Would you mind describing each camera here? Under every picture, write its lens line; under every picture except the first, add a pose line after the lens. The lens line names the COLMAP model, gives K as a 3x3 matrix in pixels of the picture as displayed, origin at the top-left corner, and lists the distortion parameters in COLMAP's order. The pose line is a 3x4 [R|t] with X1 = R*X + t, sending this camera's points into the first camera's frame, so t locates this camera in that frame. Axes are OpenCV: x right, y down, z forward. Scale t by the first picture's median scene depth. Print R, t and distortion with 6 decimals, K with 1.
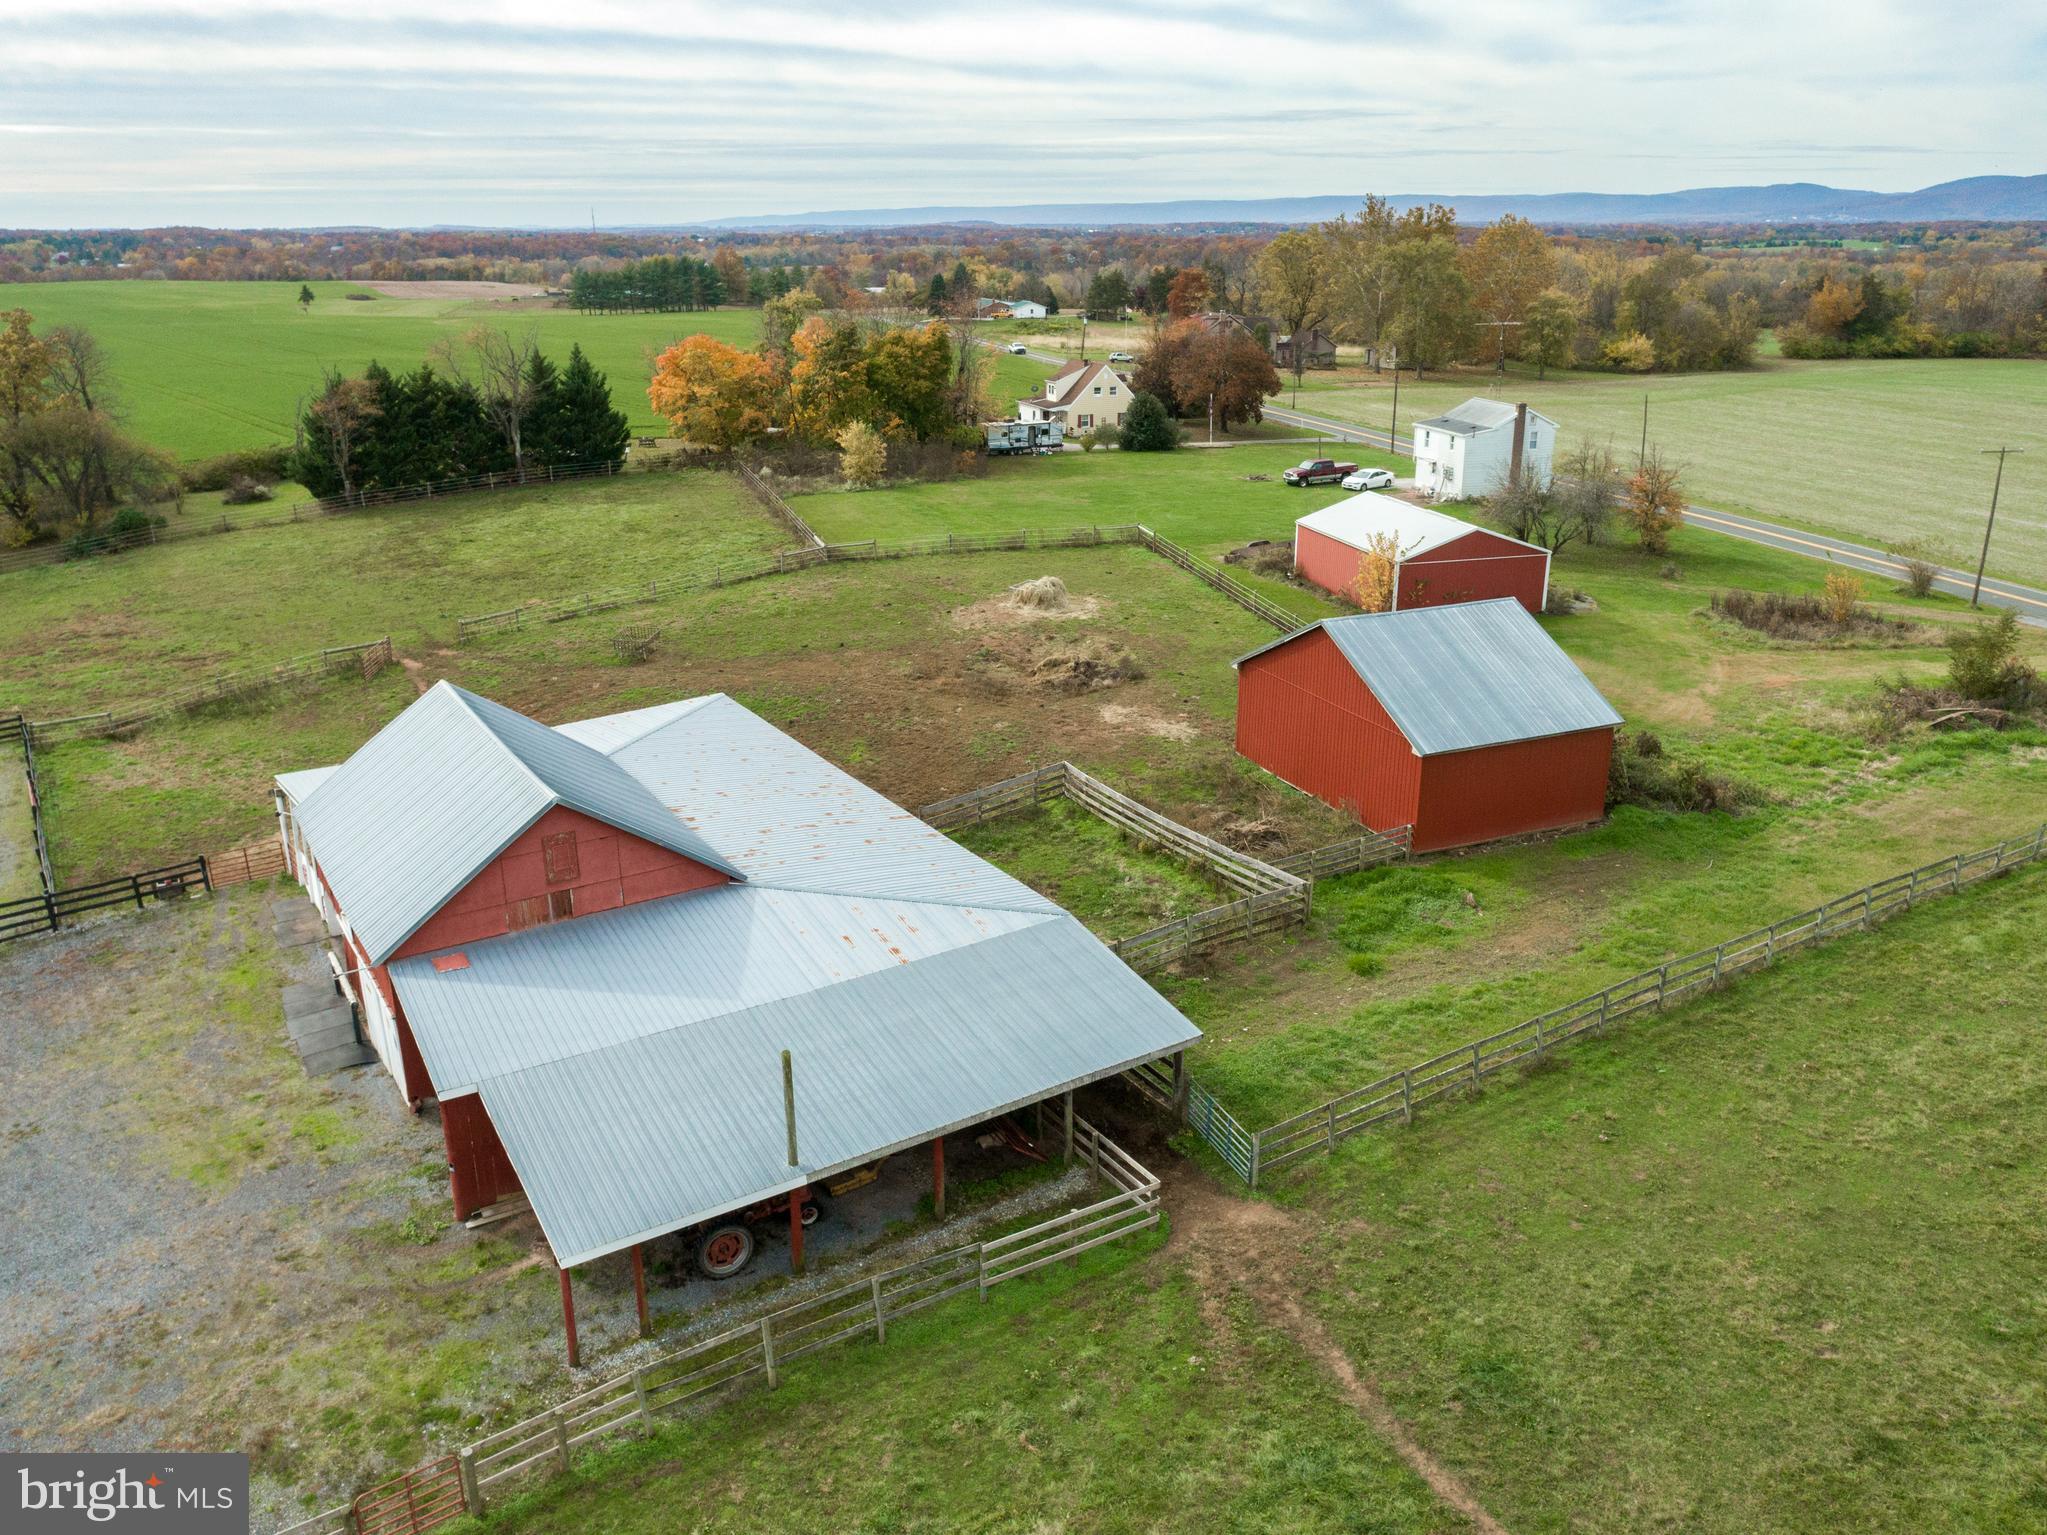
lens RADIAL K [[1571.8, 0, 1019.2], [0, 1571.8, 774.4], [0, 0, 1]] dist [-0.017334, 0.009682]
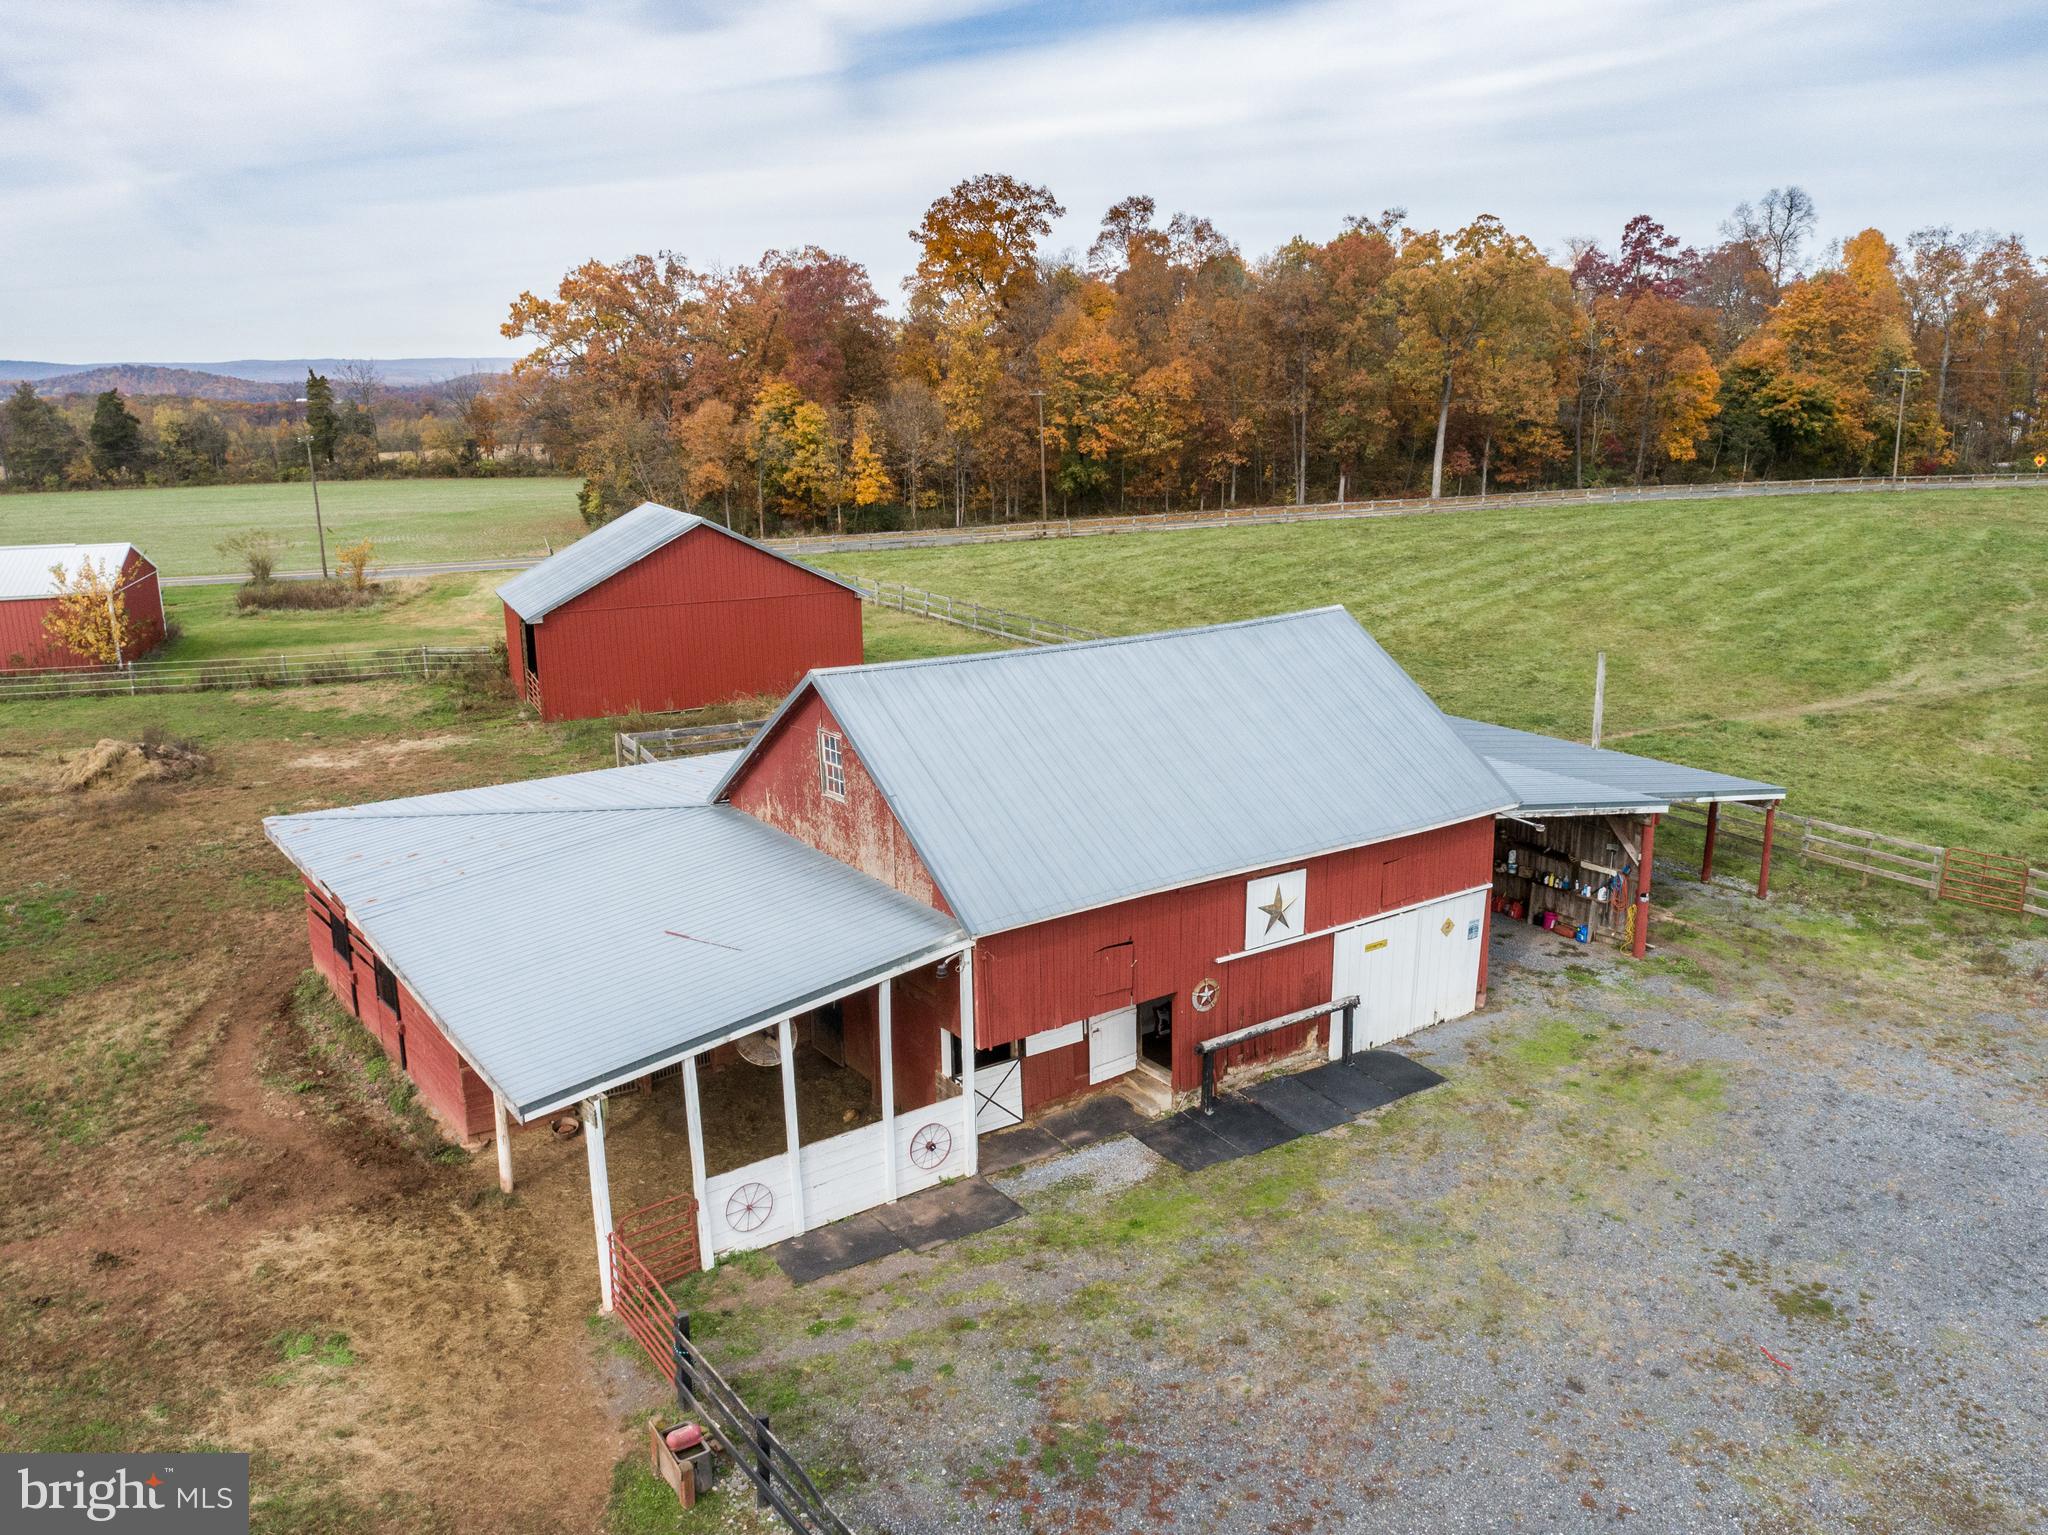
lens RADIAL K [[1560.7, 0, 1024.0], [0, 1560.7, 767.5], [0, 0, 1]] dist [-0.016564, 0.002685]
pose [[-0.037094, -0.238486, 0.970437, -0.390374], [0.346297, 0.907865, 0.236346, -0.056925], [-0.937391, 0.344827, 0.048911, 0.396412]]
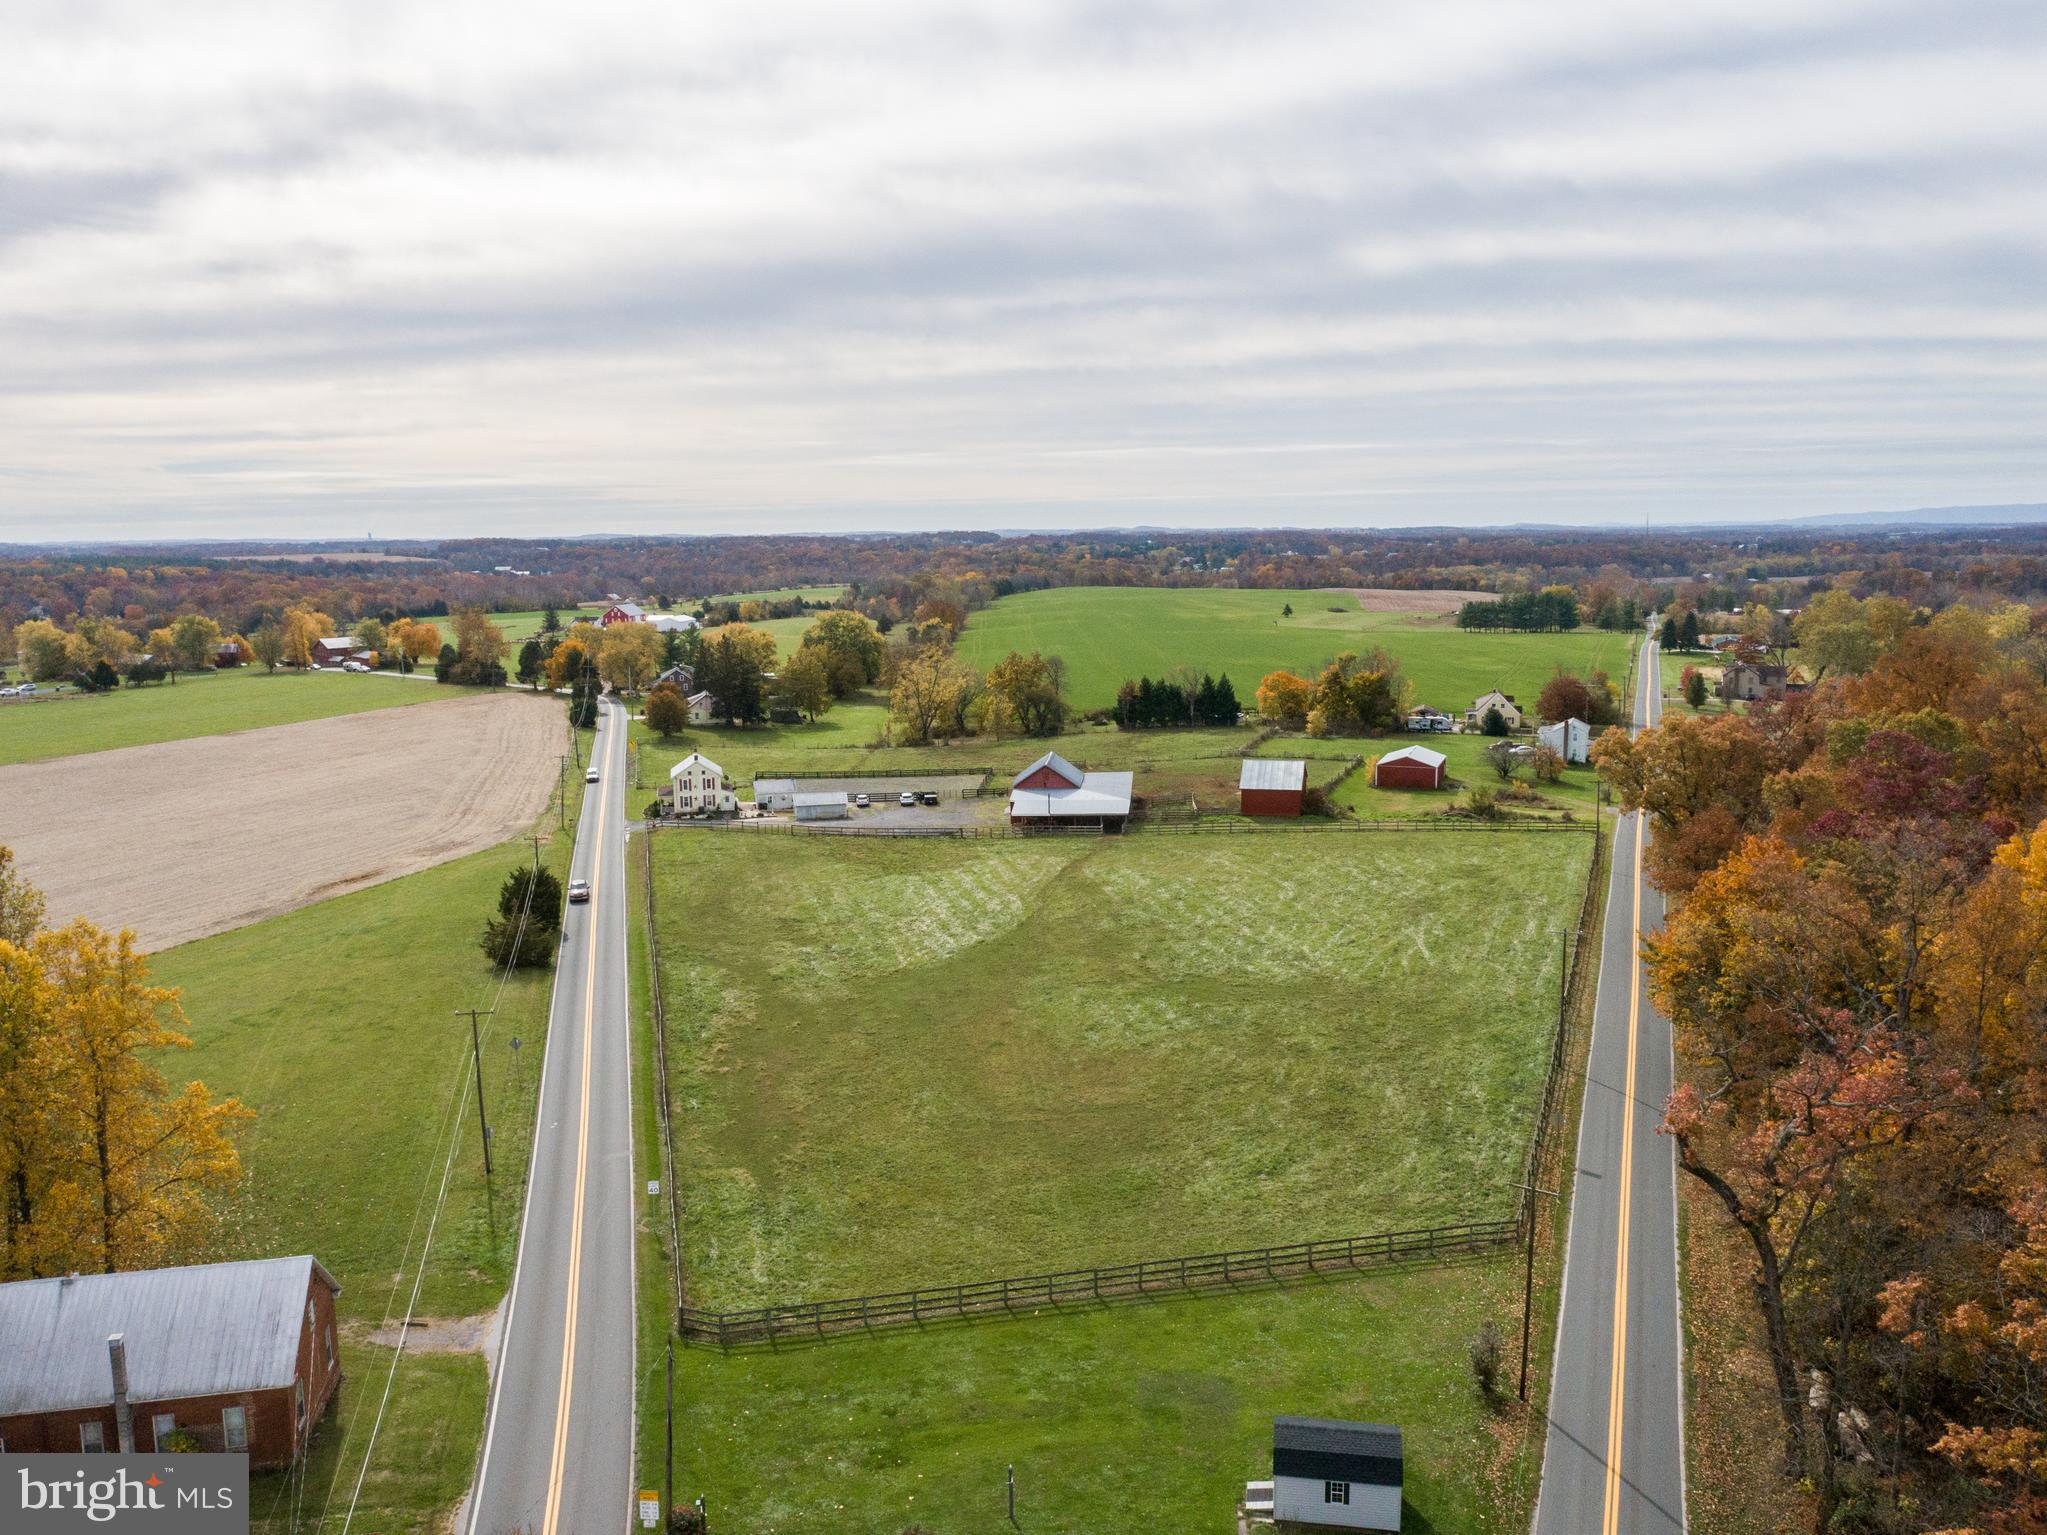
lens RADIAL K [[1593.7, 0, 951.7], [0, 1593.7, 798.5], [0, 0, 1]] dist [-0.018121, -0.001136]
pose [[0.772669, 0.104221, -0.626195, 1.052819], [-0.203943, 0.974893, -0.089391, 0.247946], [0.601157, 0.196778, 0.774525, -1.251688]]
